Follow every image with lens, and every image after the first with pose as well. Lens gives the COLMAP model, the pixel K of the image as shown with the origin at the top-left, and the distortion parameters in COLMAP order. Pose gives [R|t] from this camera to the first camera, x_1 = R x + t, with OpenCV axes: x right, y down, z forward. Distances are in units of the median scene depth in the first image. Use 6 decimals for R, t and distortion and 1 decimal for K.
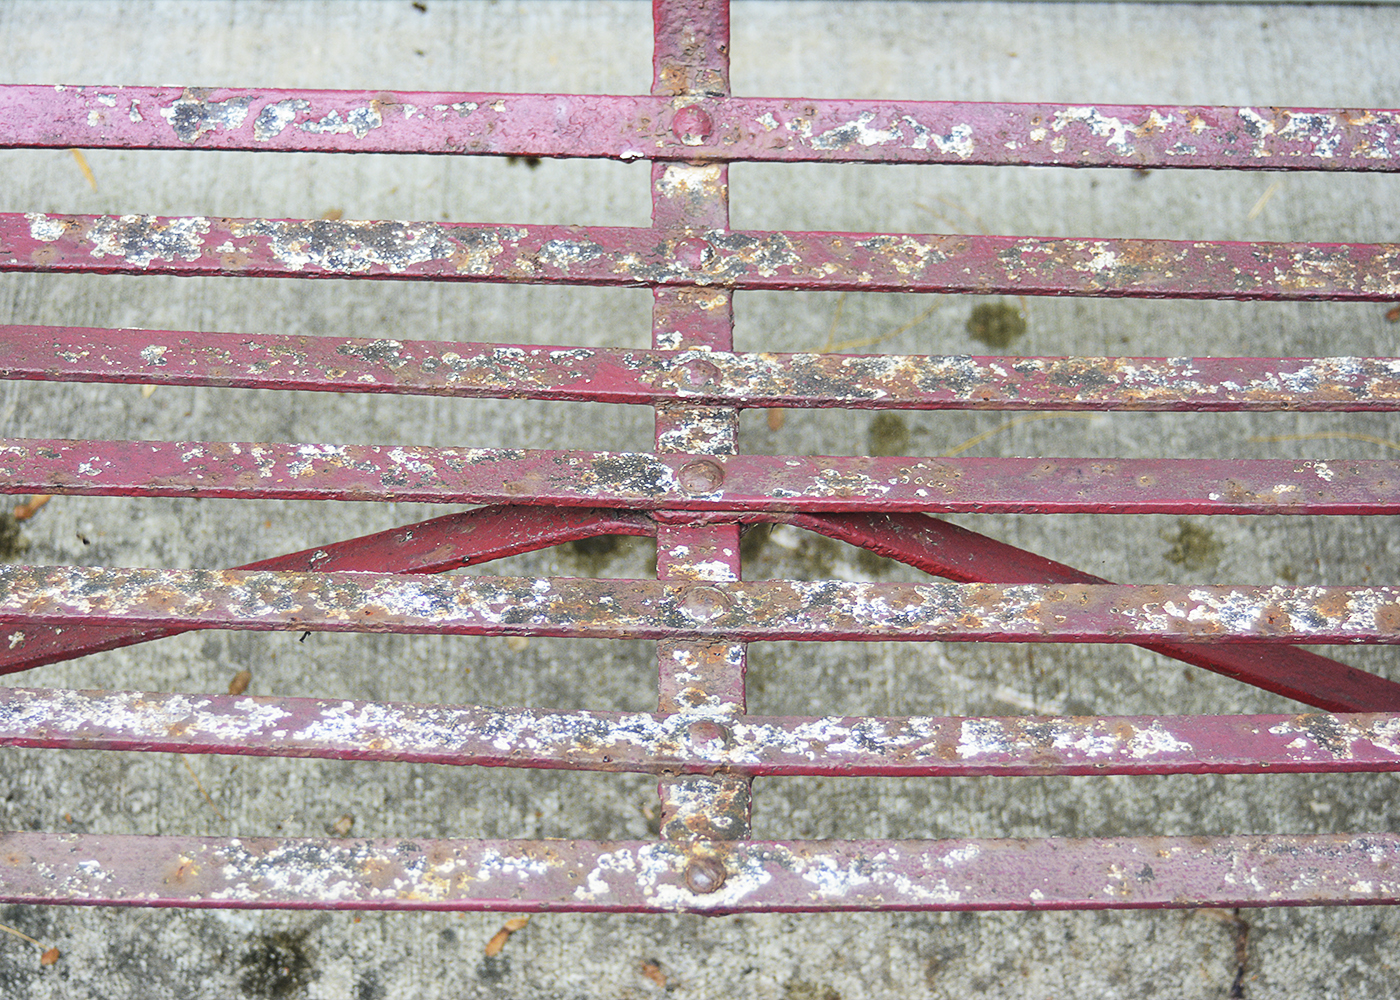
lens RADIAL K [[3567.6, 0, 697.6], [0, 3567.6, 499.1], [0, 0, 1]] dist [-0.083966, 0.000000]
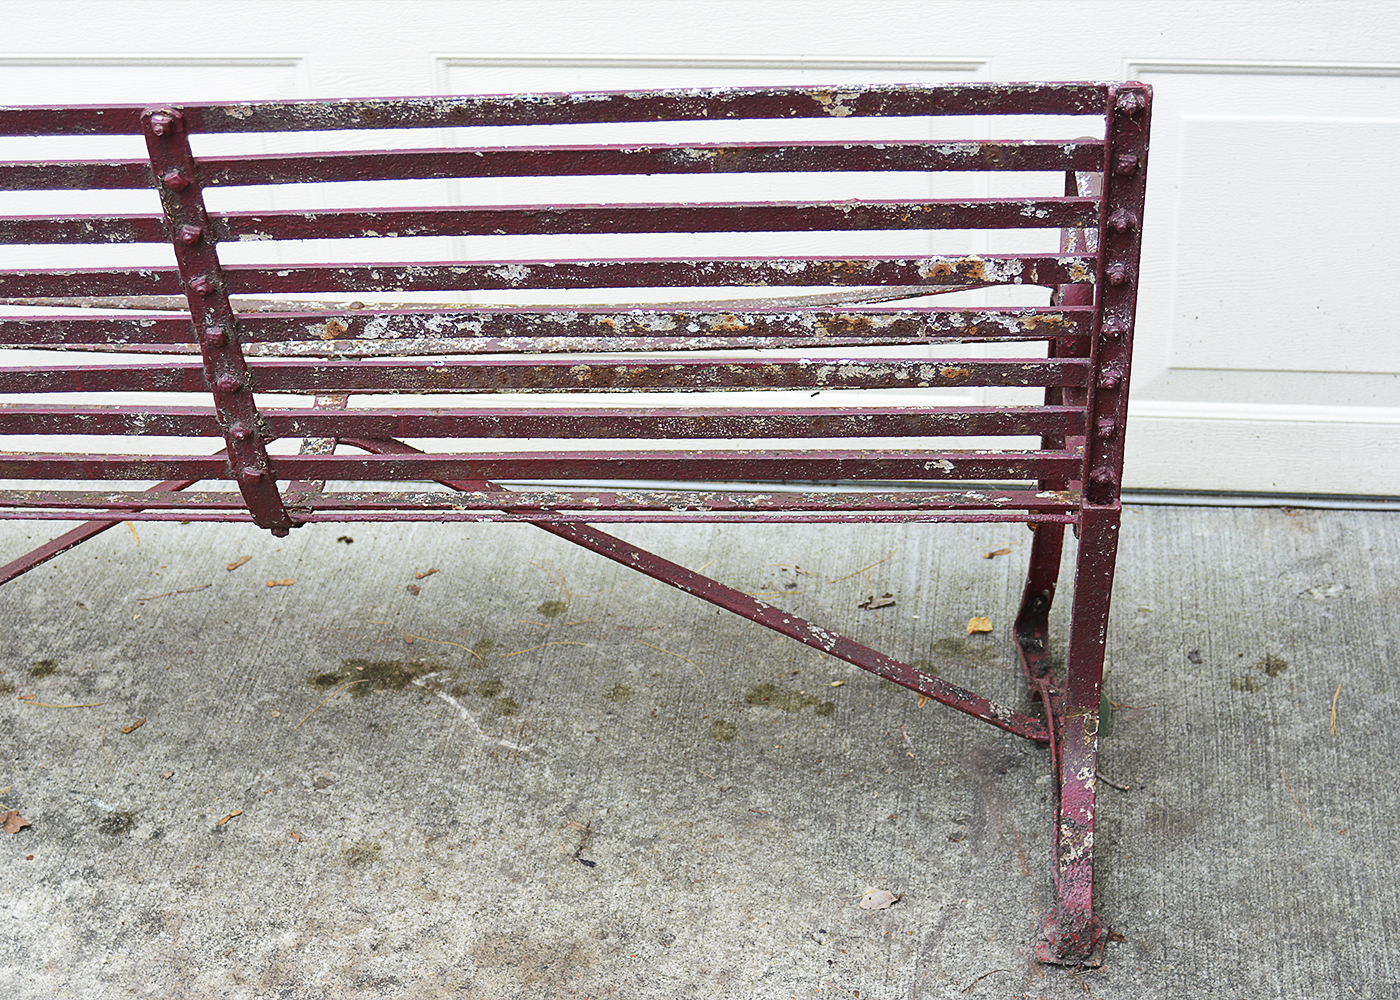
lens RADIAL K [[2614.8, 0, 696.4], [0, 2614.8, 505.3], [0, 0, 1]] dist [-0.104202, 0.000000]
pose [[0.990163, 0.024103, -0.137826, 0.402546], [-0.072755, 0.930098, -0.360033, 0.462911], [0.119514, 0.366519, 0.922703, -0.397075]]
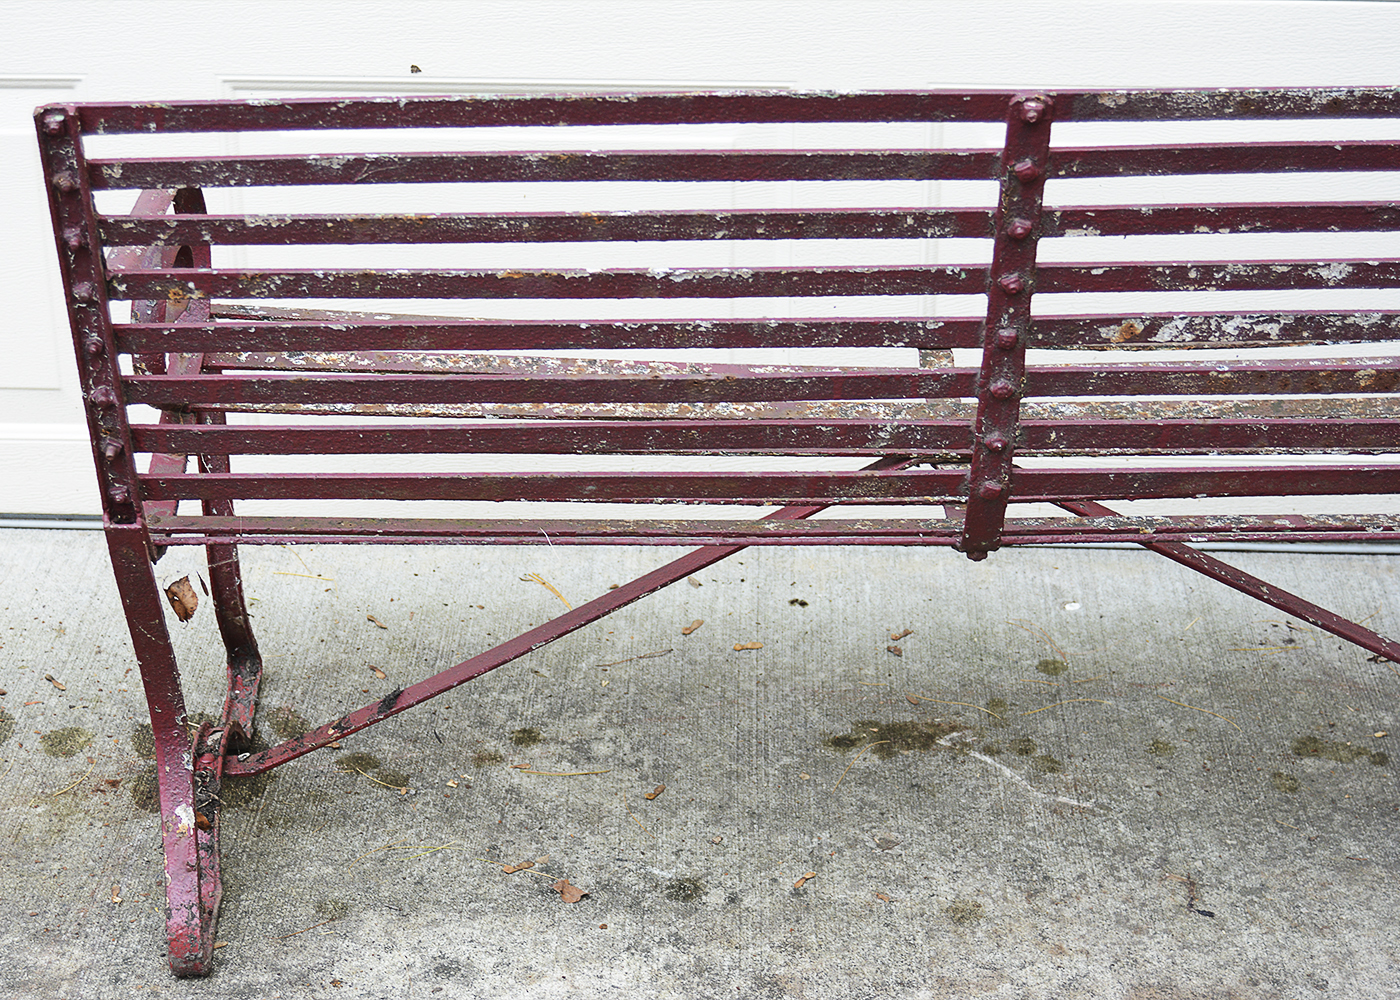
lens RADIAL K [[2950.3, 0, 703.5], [0, 2950.3, 496.2], [0, 0, 1]] dist [-0.090427, 0.000000]
pose [[0.999587, 0.010255, -0.026859, -0.066306], [-0.020713, 0.904774, -0.425388, 0.595813], [0.019939, 0.425769, 0.904612, -0.503639]]
